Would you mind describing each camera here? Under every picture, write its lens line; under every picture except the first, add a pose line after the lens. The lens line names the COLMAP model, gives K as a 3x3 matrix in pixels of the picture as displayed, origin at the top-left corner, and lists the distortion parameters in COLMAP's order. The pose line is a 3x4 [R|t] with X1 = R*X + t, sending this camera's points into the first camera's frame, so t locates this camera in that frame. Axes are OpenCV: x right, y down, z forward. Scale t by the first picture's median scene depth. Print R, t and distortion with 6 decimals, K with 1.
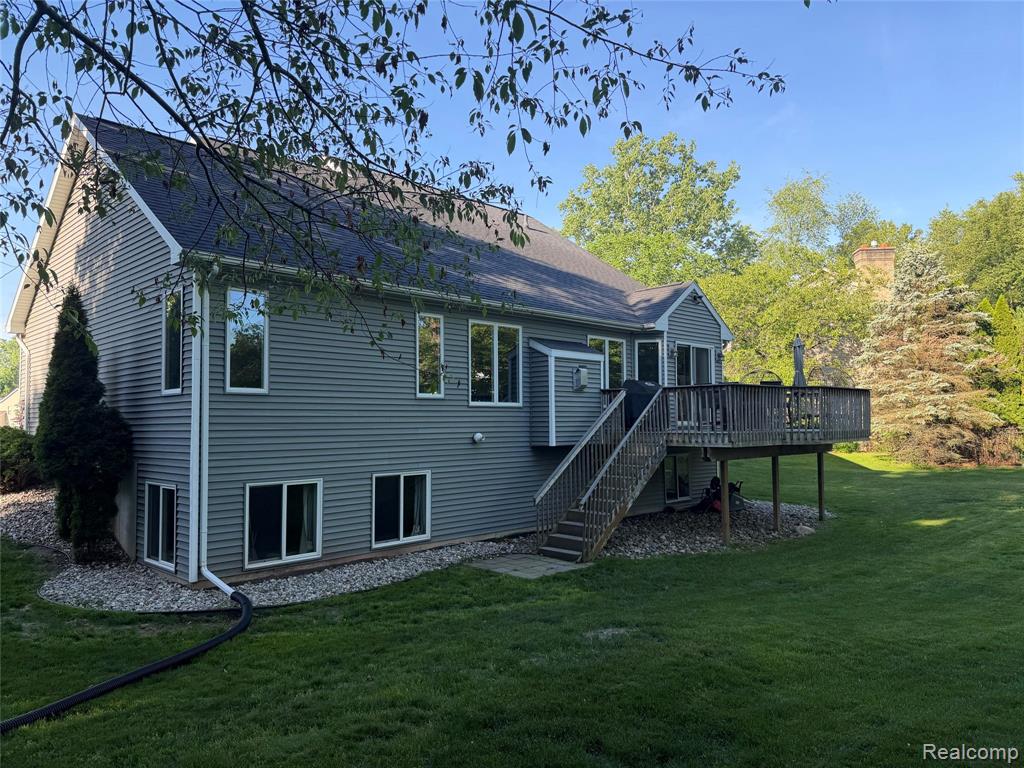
lens RADIAL K [[718.3, 0, 508.3], [0, 718.3, 384.1], [0, 0, 1]] dist [0.024798, -0.000481]
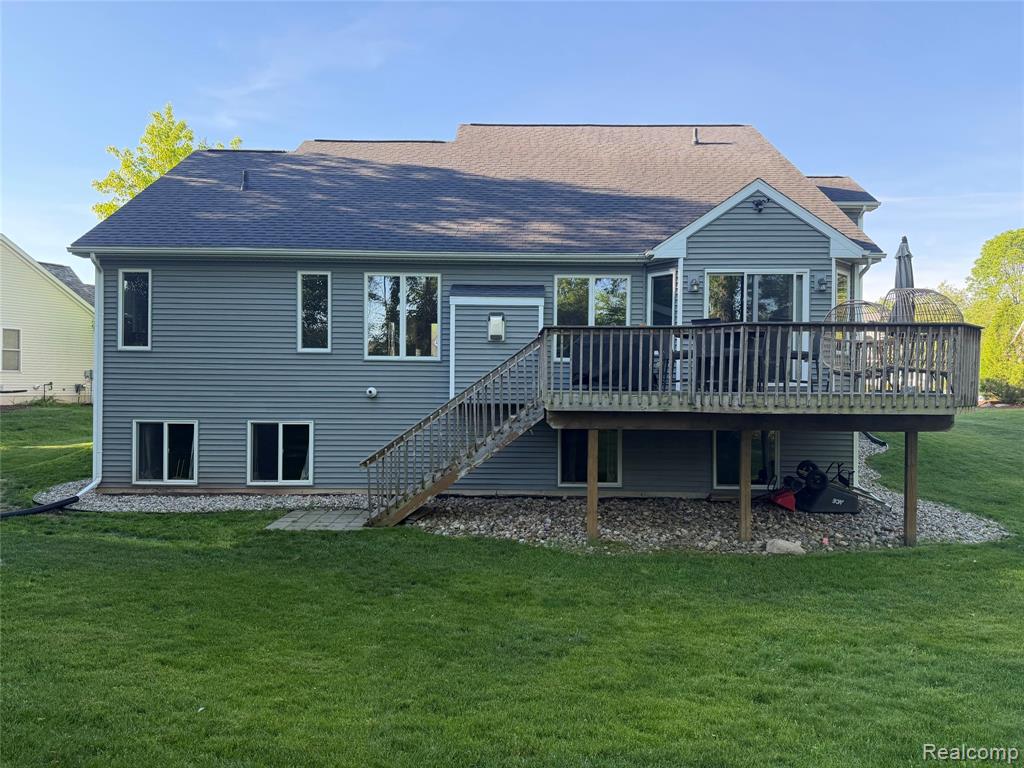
lens RADIAL K [[718.3, 0, 511.7], [0, 718.3, 390.7], [0, 0, 1]] dist [0.024798, -0.000481]
pose [[0.693437, 0.016462, -0.720329, 0.833122], [0.022728, 0.998742, 0.044704, 0.033868], [0.720158, -0.047371, 0.692191, 0.466662]]
